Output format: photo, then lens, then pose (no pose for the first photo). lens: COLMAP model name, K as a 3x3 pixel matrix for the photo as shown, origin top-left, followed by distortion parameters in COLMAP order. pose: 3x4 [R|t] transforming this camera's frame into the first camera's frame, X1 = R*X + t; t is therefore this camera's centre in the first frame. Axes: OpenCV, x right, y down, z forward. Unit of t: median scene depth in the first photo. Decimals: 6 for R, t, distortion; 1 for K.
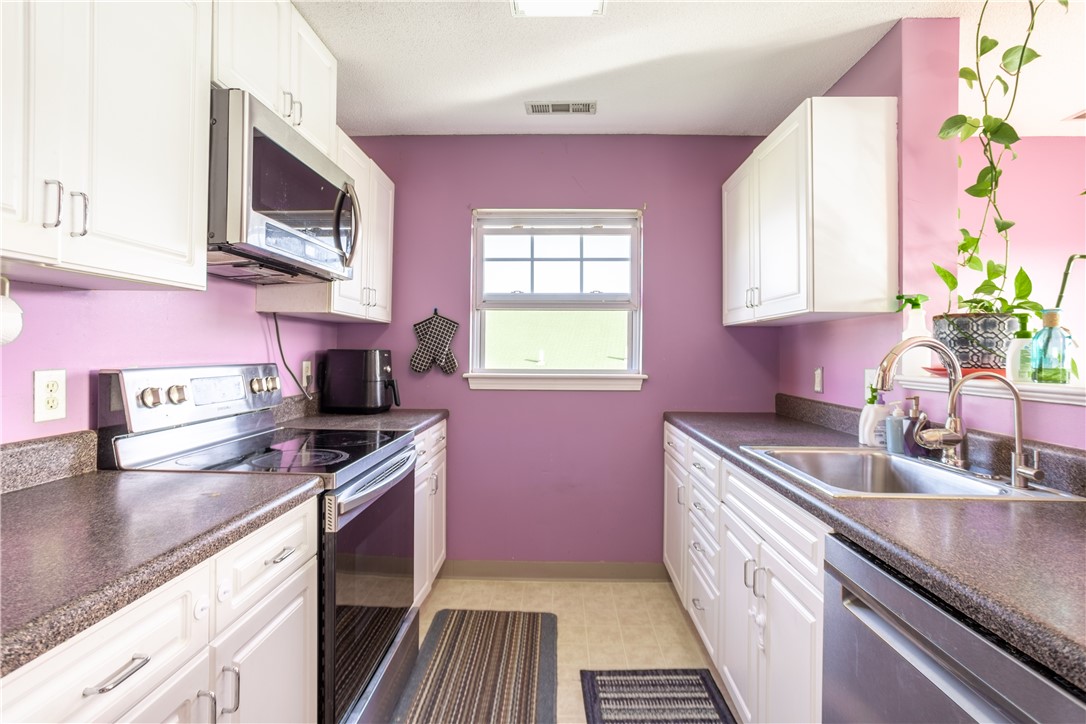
lens RADIAL K [[540.8, 0, 545.8], [0, 540.8, 345.4], [0, 0, 1]] dist [-0.023003, 0.007355]
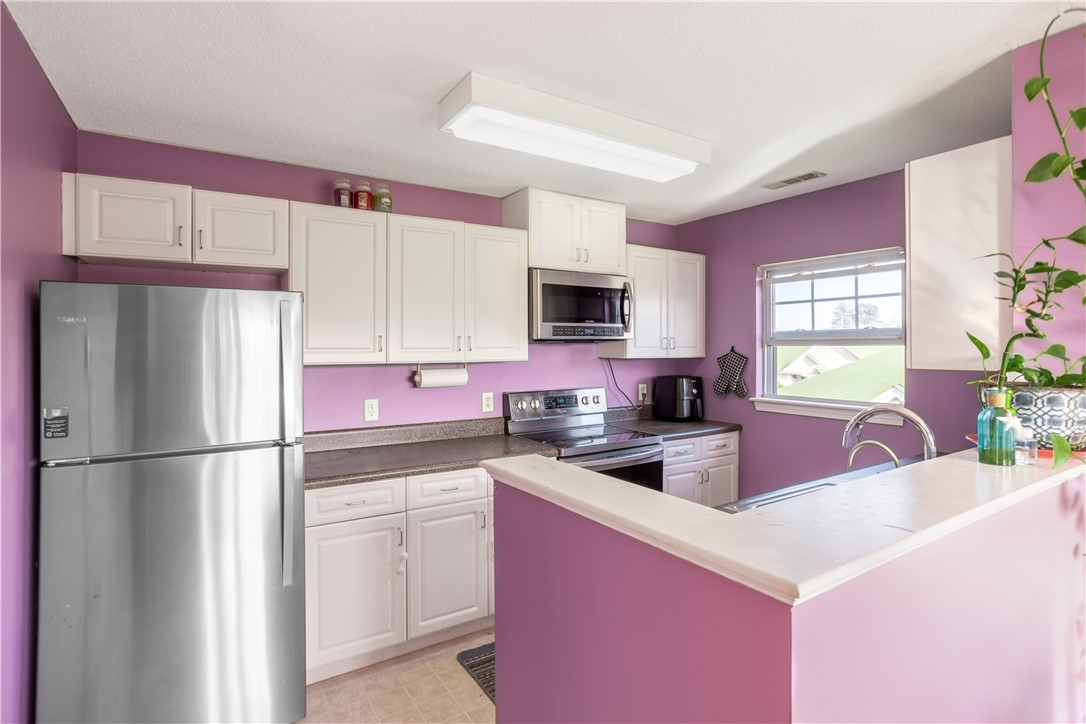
lens RADIAL K [[540.8, 0, 541.1], [0, 540.8, 336.1], [0, 0, 1]] dist [-0.023003, 0.007355]
pose [[0.547861, -0.018648, -0.836361, 0.636066], [0.017558, 0.999788, -0.010791, -0.087415], [0.836385, -0.008773, 0.548072, -0.101341]]
